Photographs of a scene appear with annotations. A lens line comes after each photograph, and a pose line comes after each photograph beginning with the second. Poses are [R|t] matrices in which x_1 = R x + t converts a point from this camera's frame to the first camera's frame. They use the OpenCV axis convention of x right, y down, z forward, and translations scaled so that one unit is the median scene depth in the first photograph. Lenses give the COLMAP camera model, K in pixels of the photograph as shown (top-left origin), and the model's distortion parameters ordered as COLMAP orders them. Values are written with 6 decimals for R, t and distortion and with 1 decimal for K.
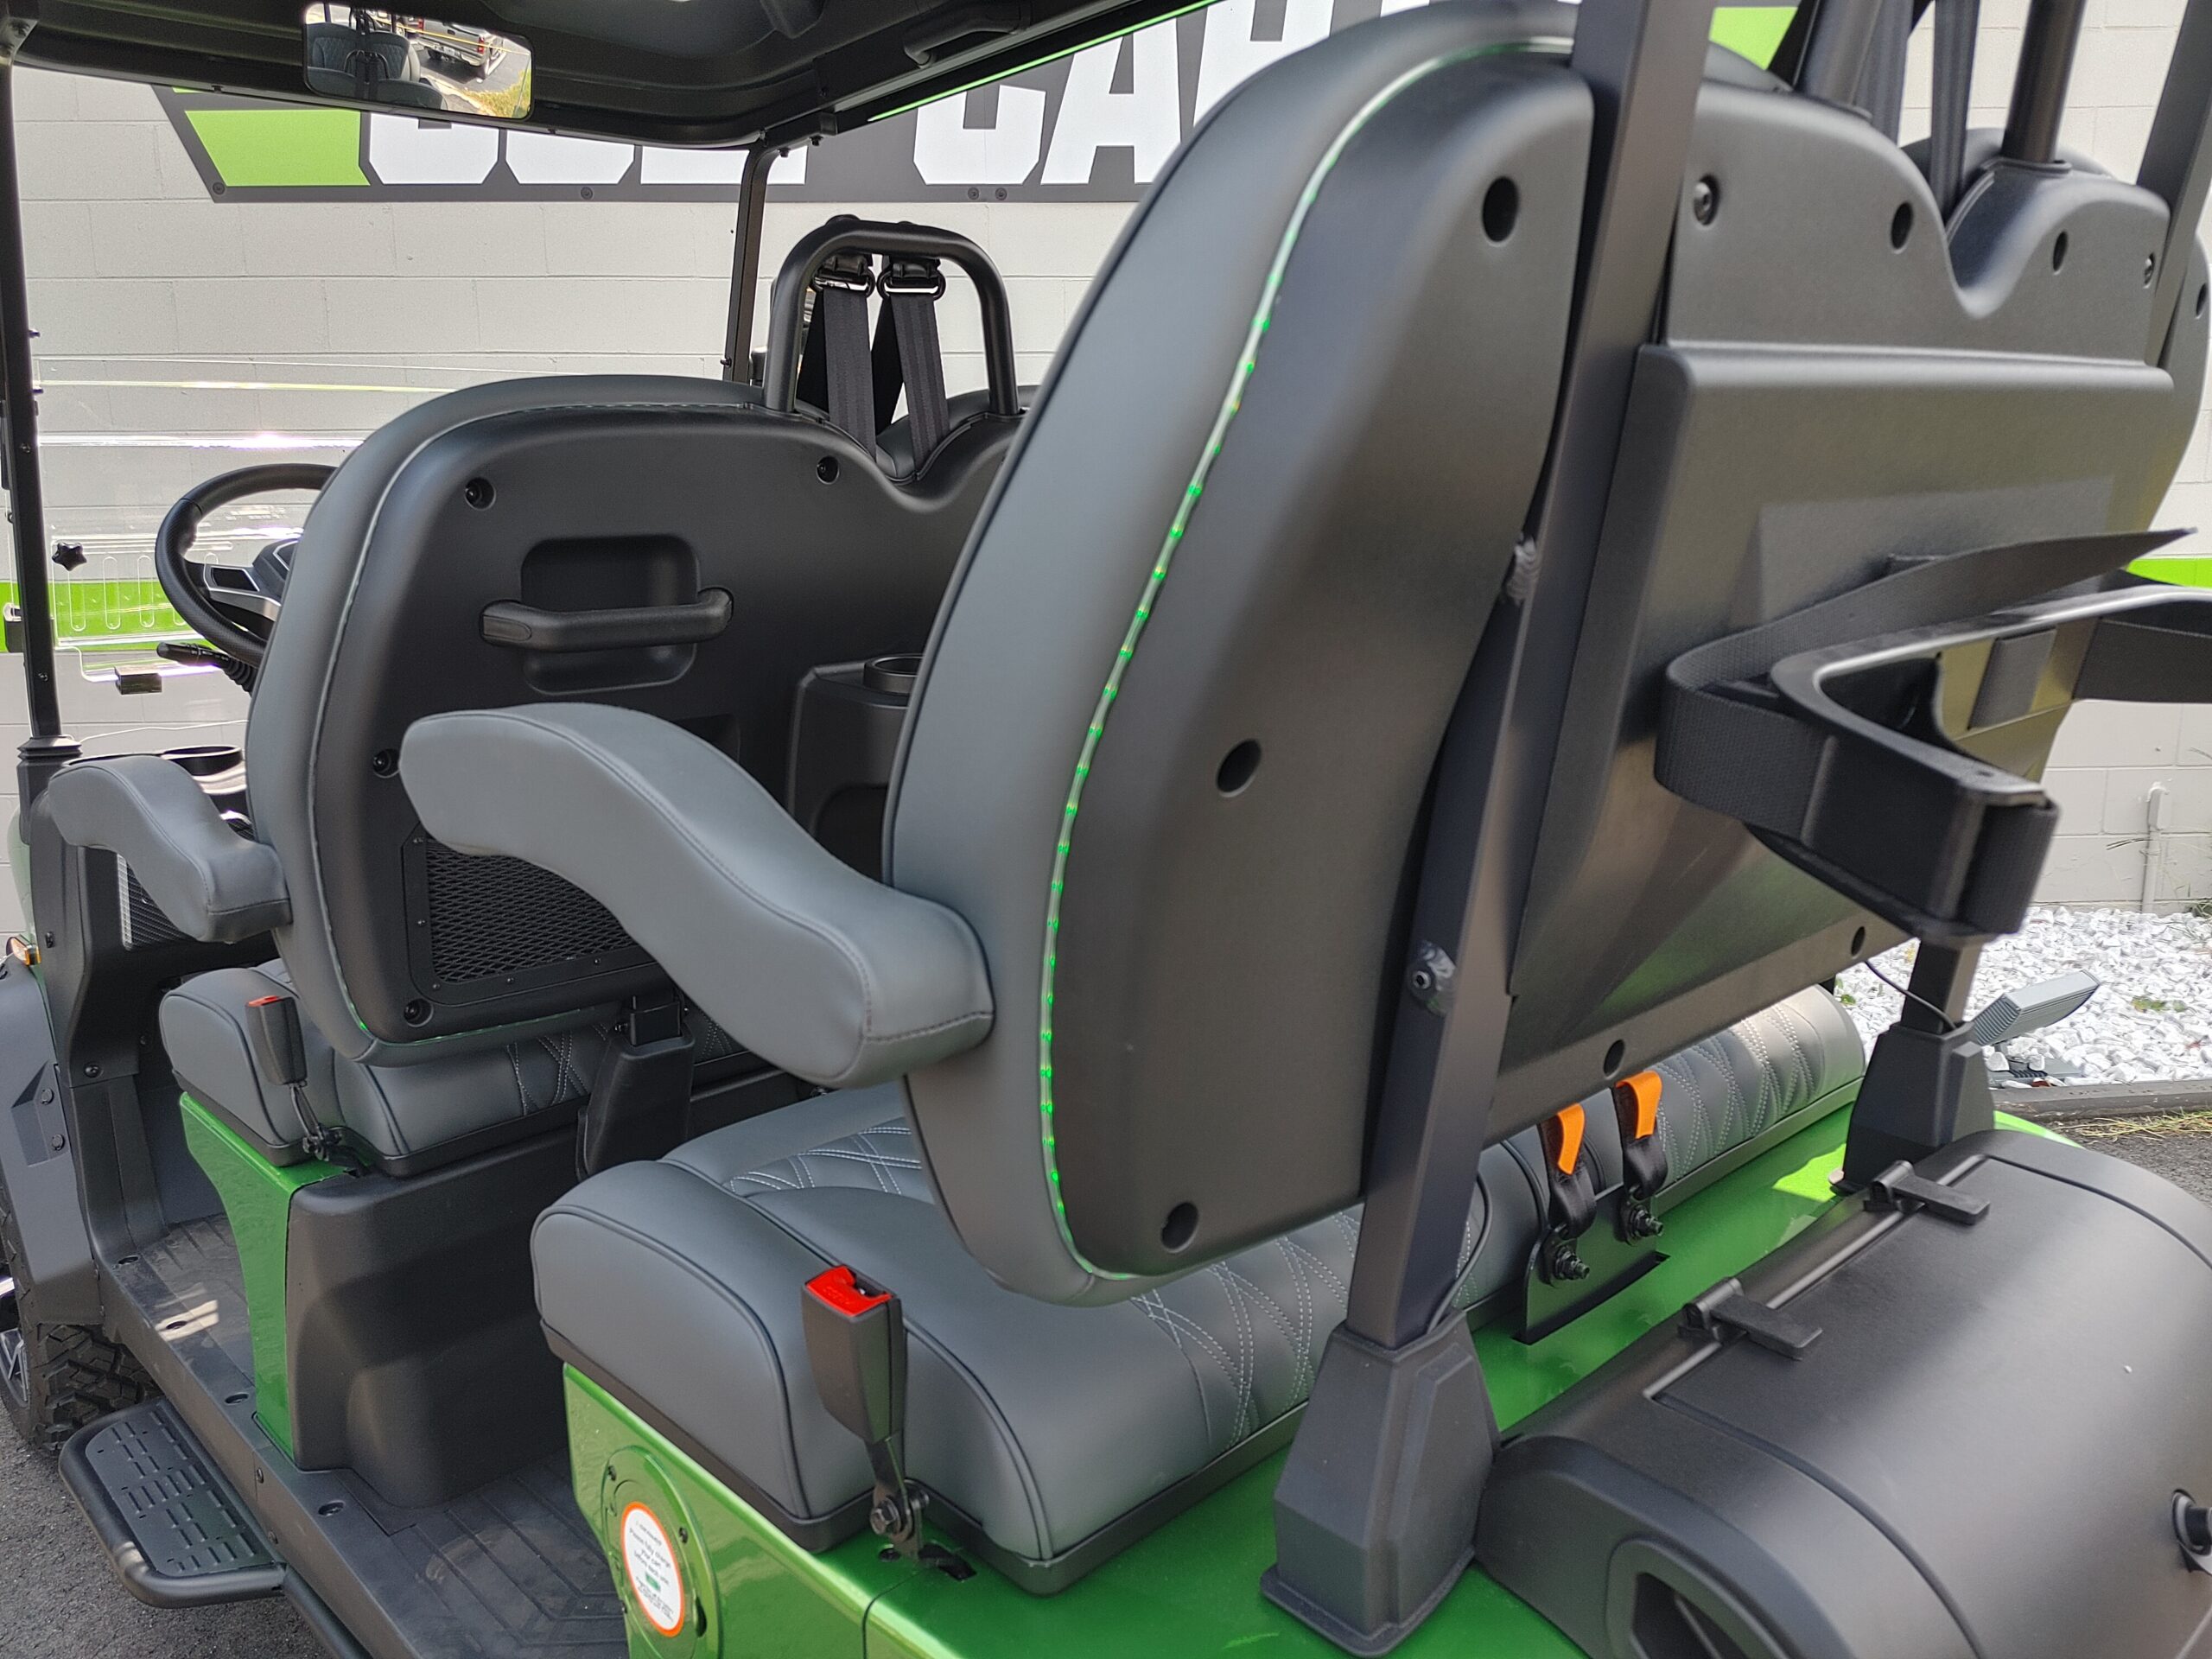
lens RADIAL K [[1659.2, 0, 1105.4], [0, 1659.2, 841.9], [0, 0, 1]] dist [0.181540, -0.256868]
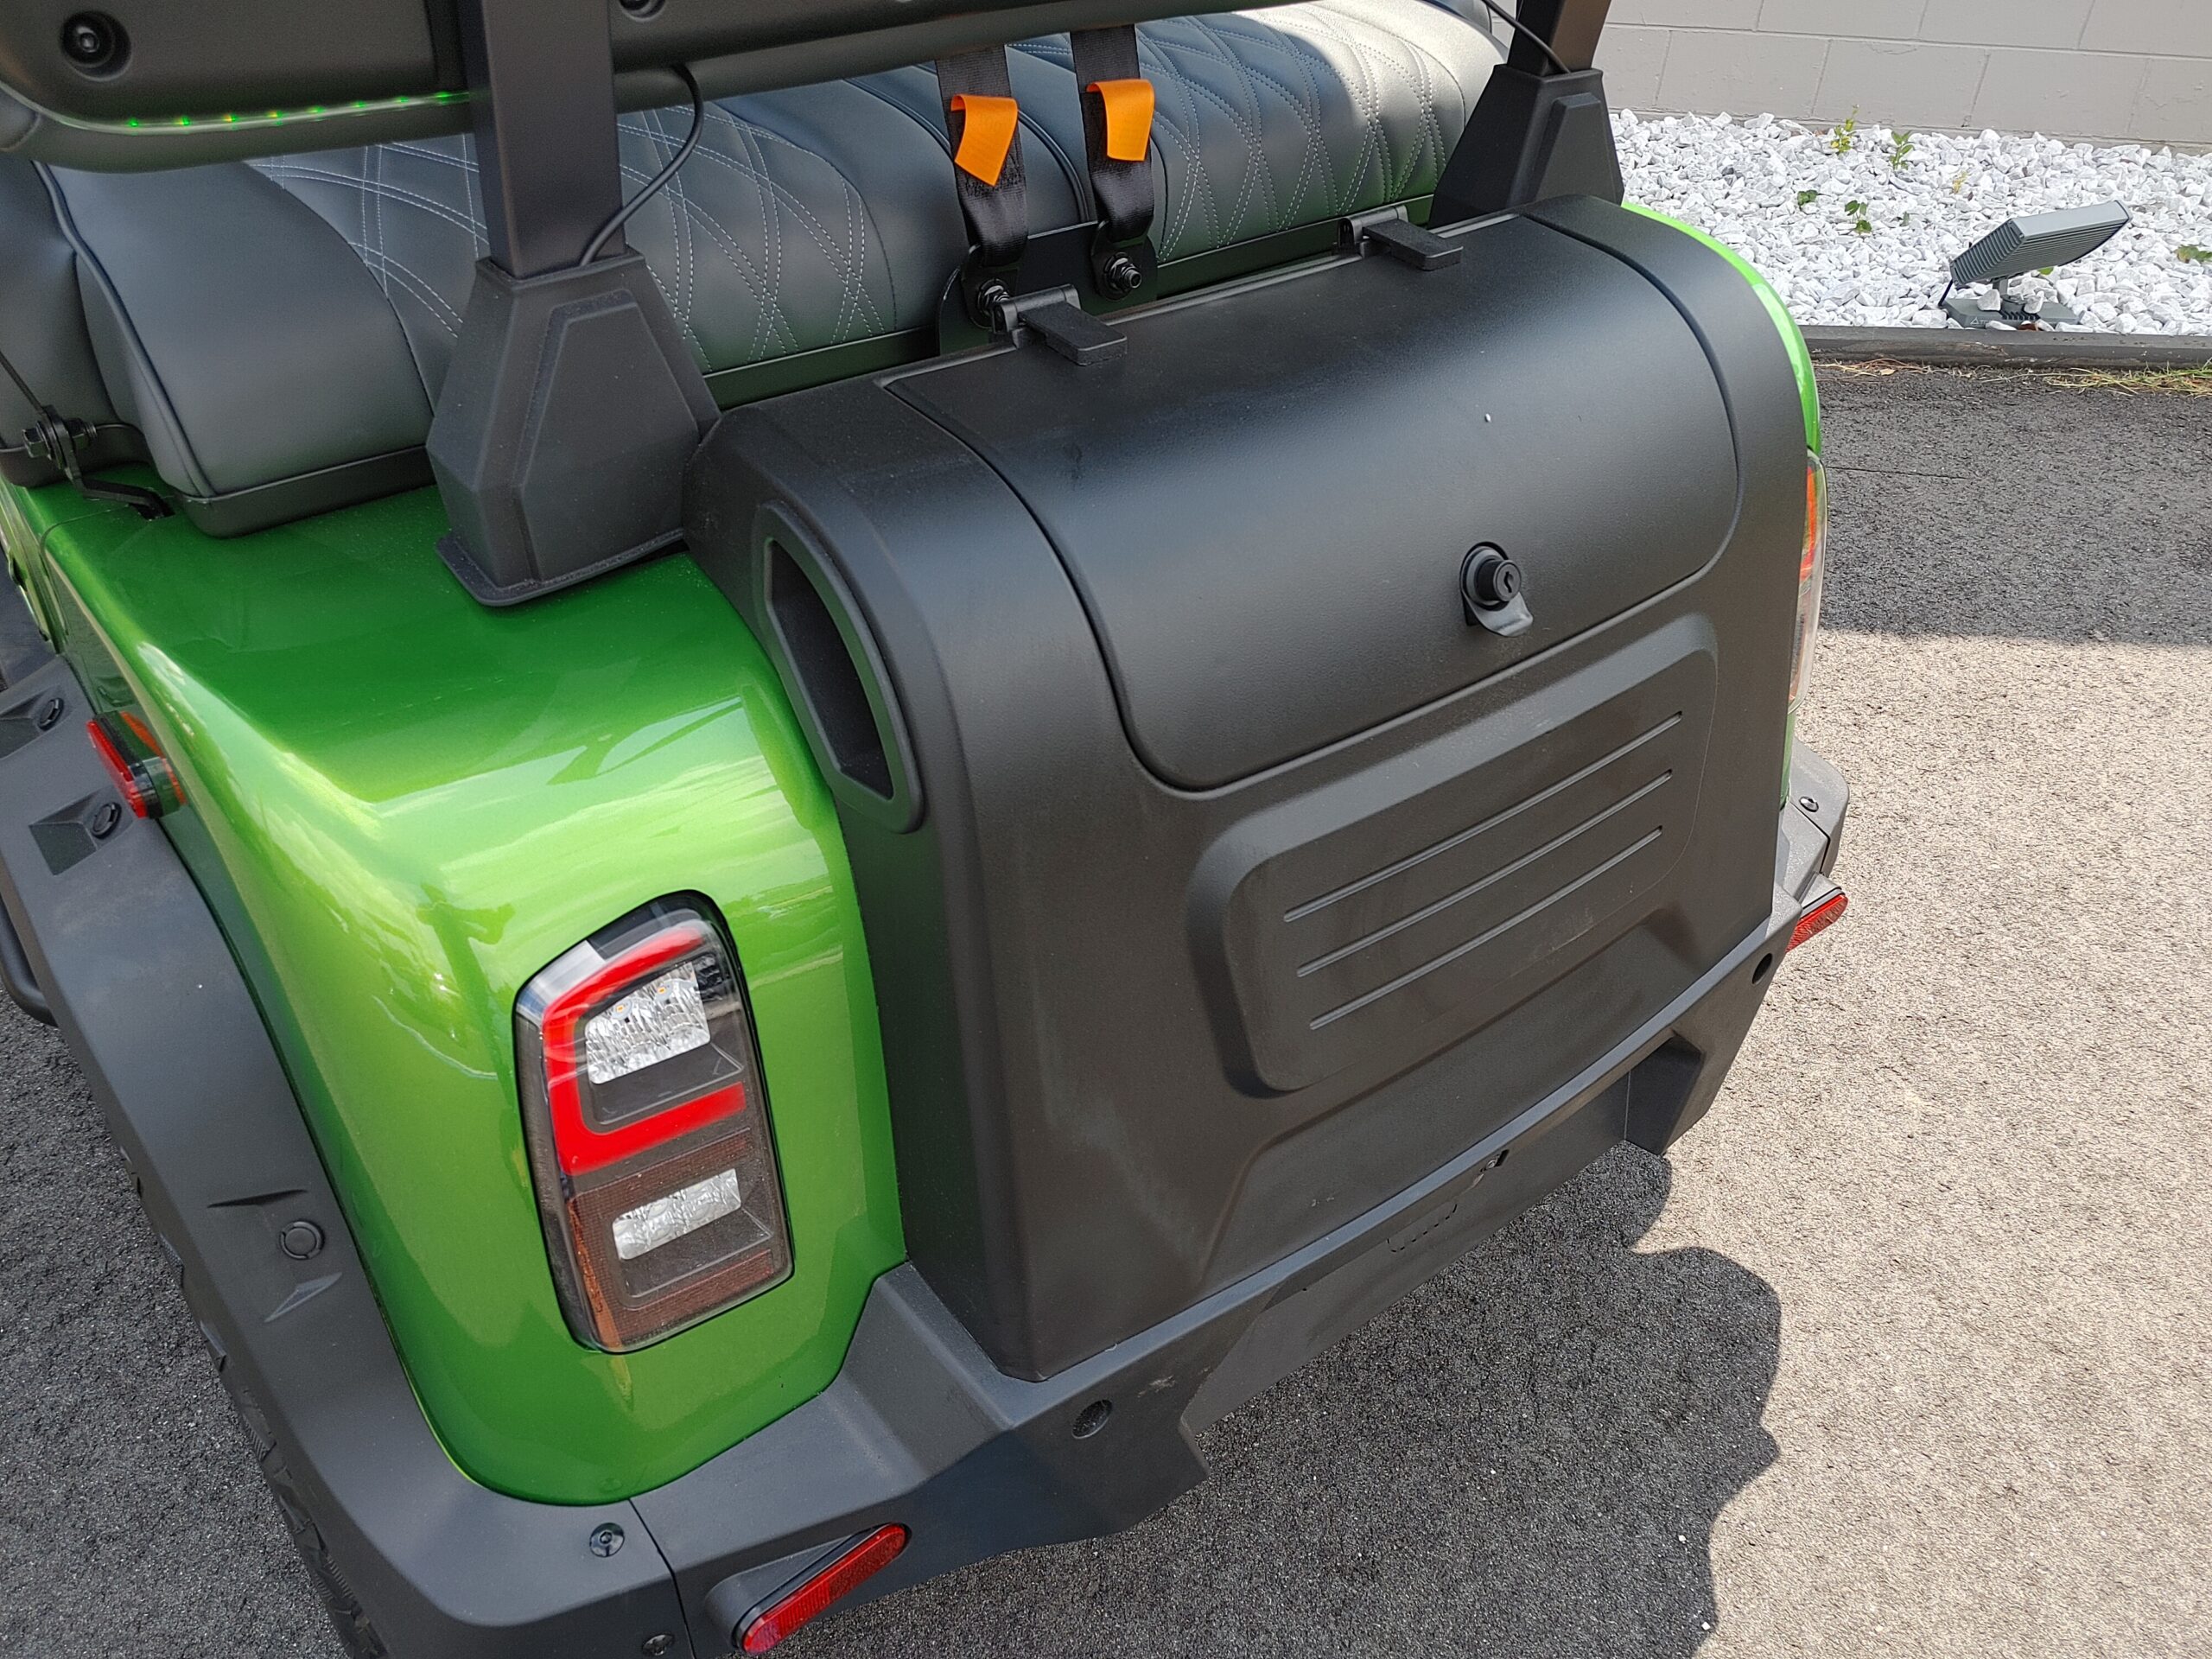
lens RADIAL K [[1680.5, 0, 1106.0], [0, 1680.5, 829.5], [0, 0, 1]] dist [0.123319, -0.161932]
pose [[0.995372, 0.089941, -0.033841, 0.263348], [-0.067944, 0.907717, 0.414045, 0.088788], [0.067958, -0.409829, 0.909627, 0.060252]]
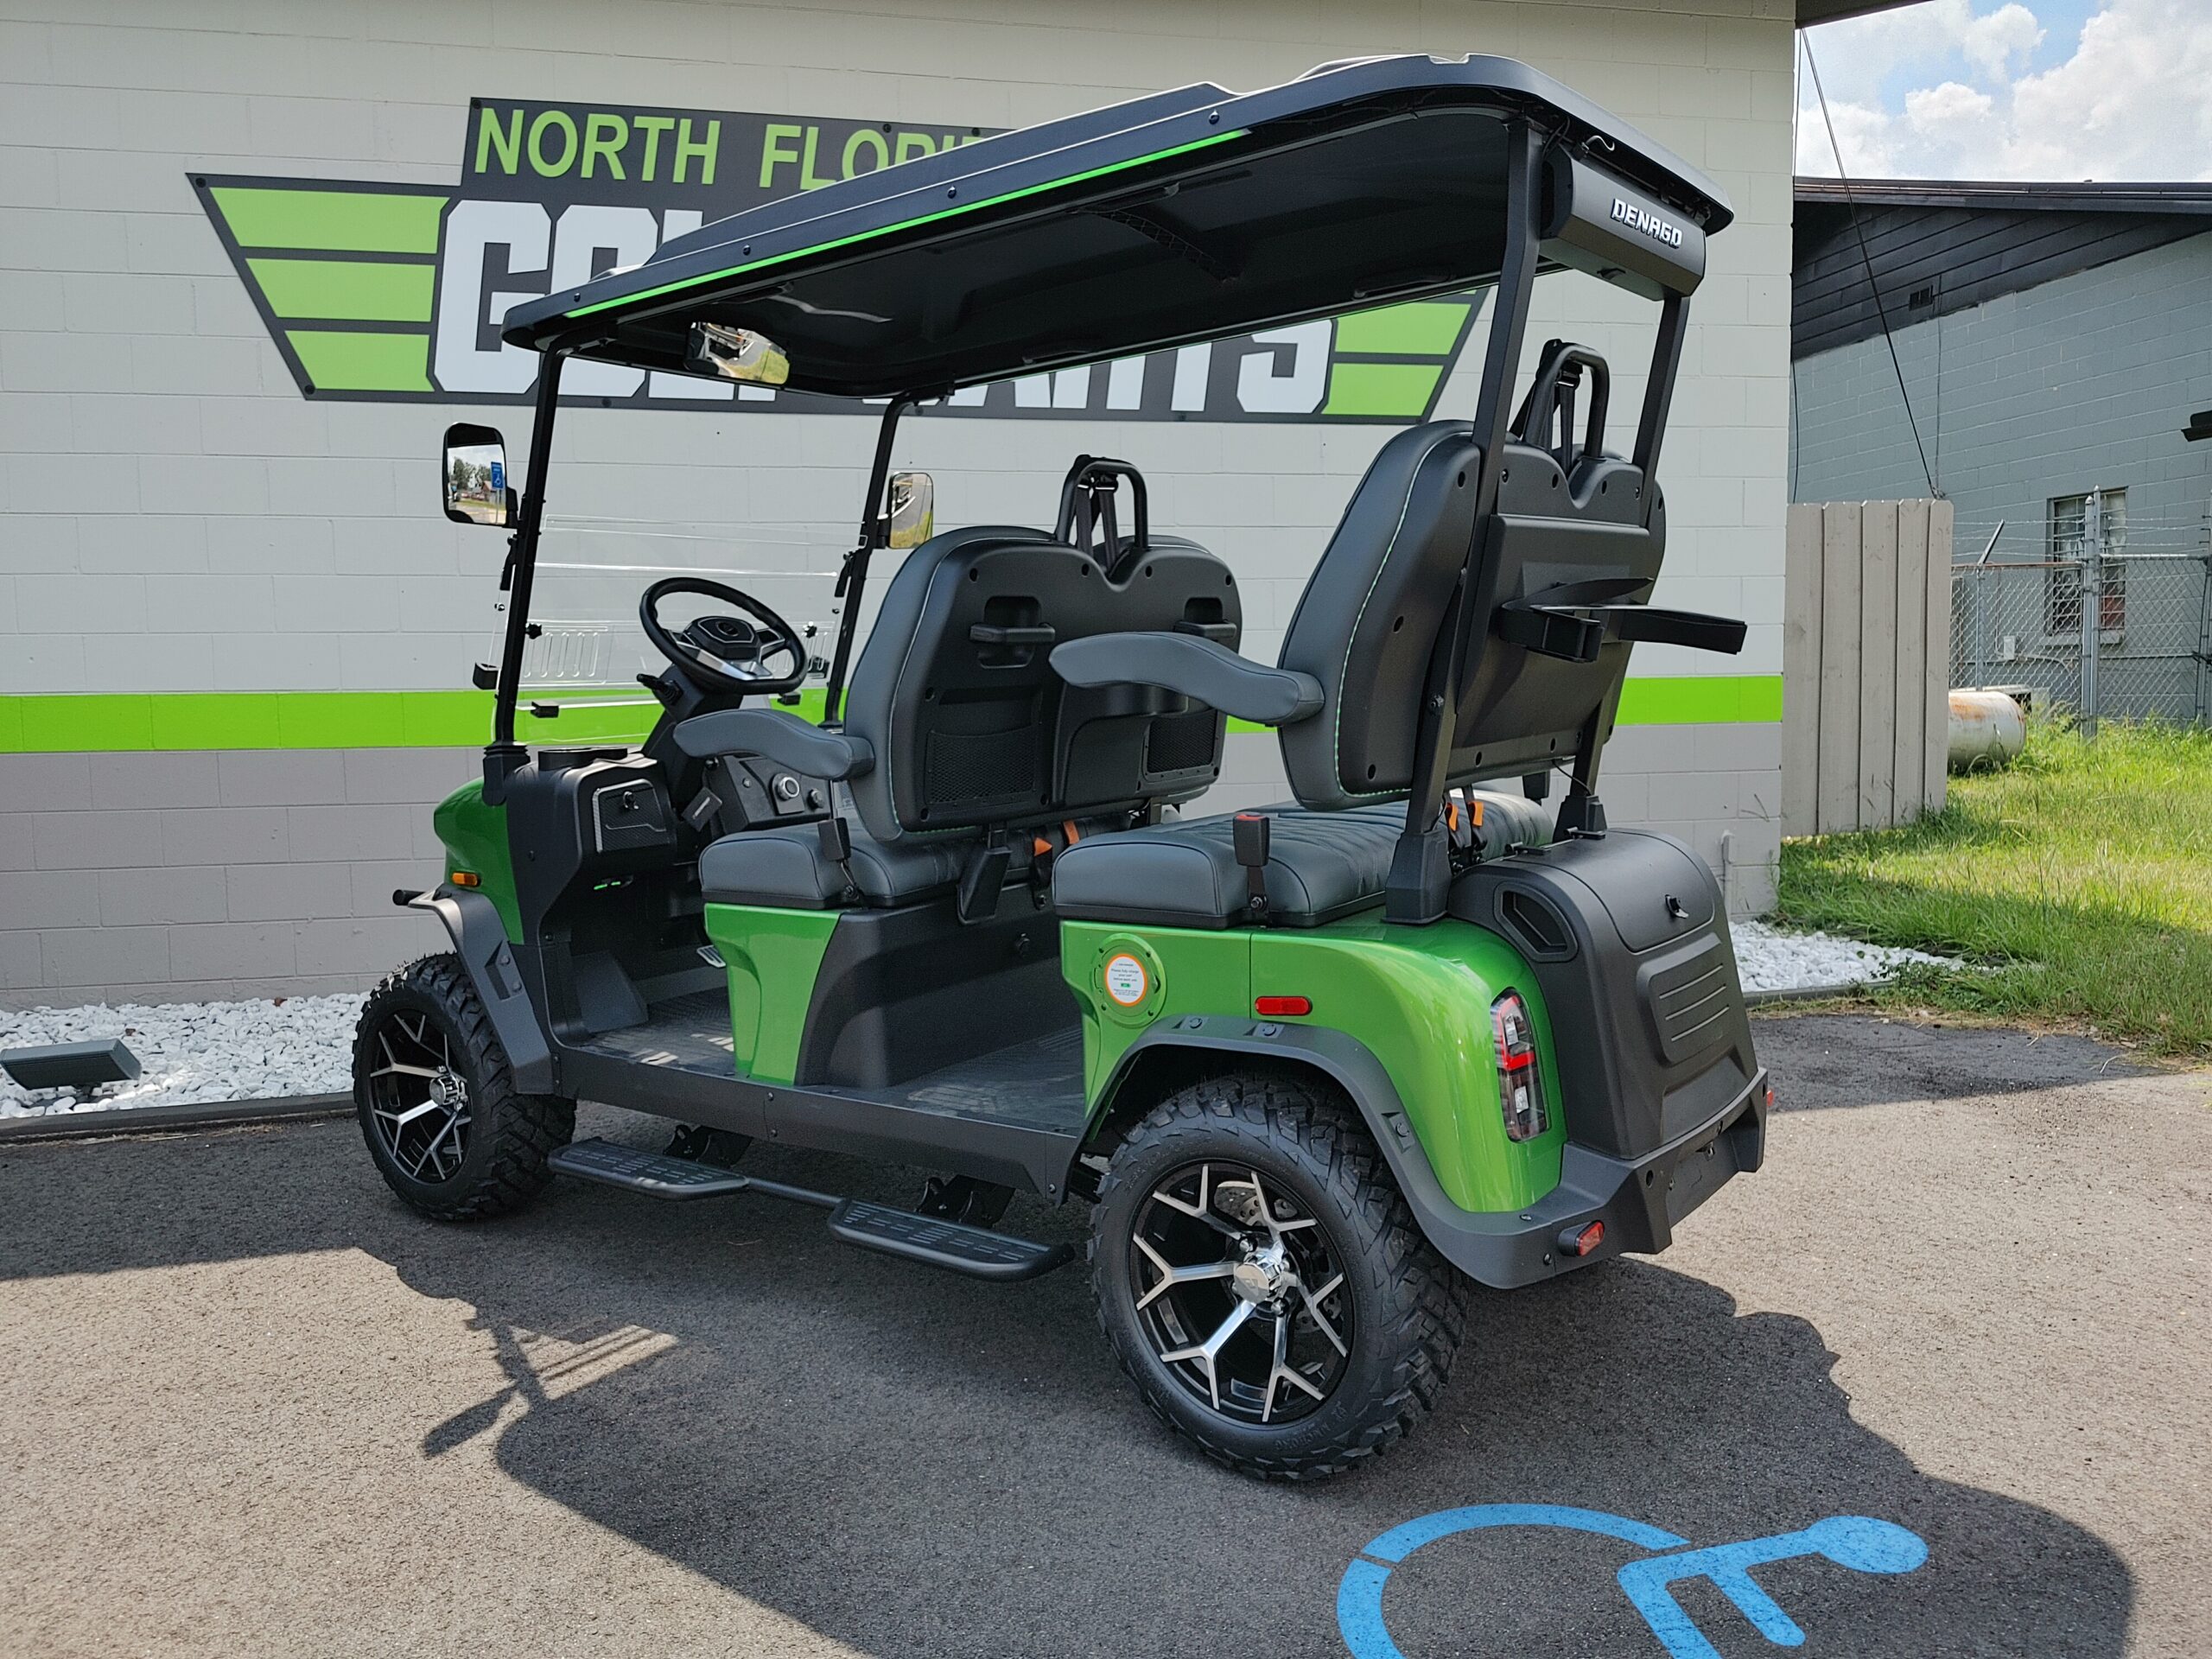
lens RADIAL K [[1680.5, 0, 1106.0], [0, 1680.5, 829.5], [0, 0, 1]] dist [0.123319, -0.161932]
pose [[0.983824, -0.017901, 0.178243, -0.480436], [0.037044, 0.993818, -0.104655, 0.301843], [-0.175268, 0.109565, 0.978405, -0.967766]]
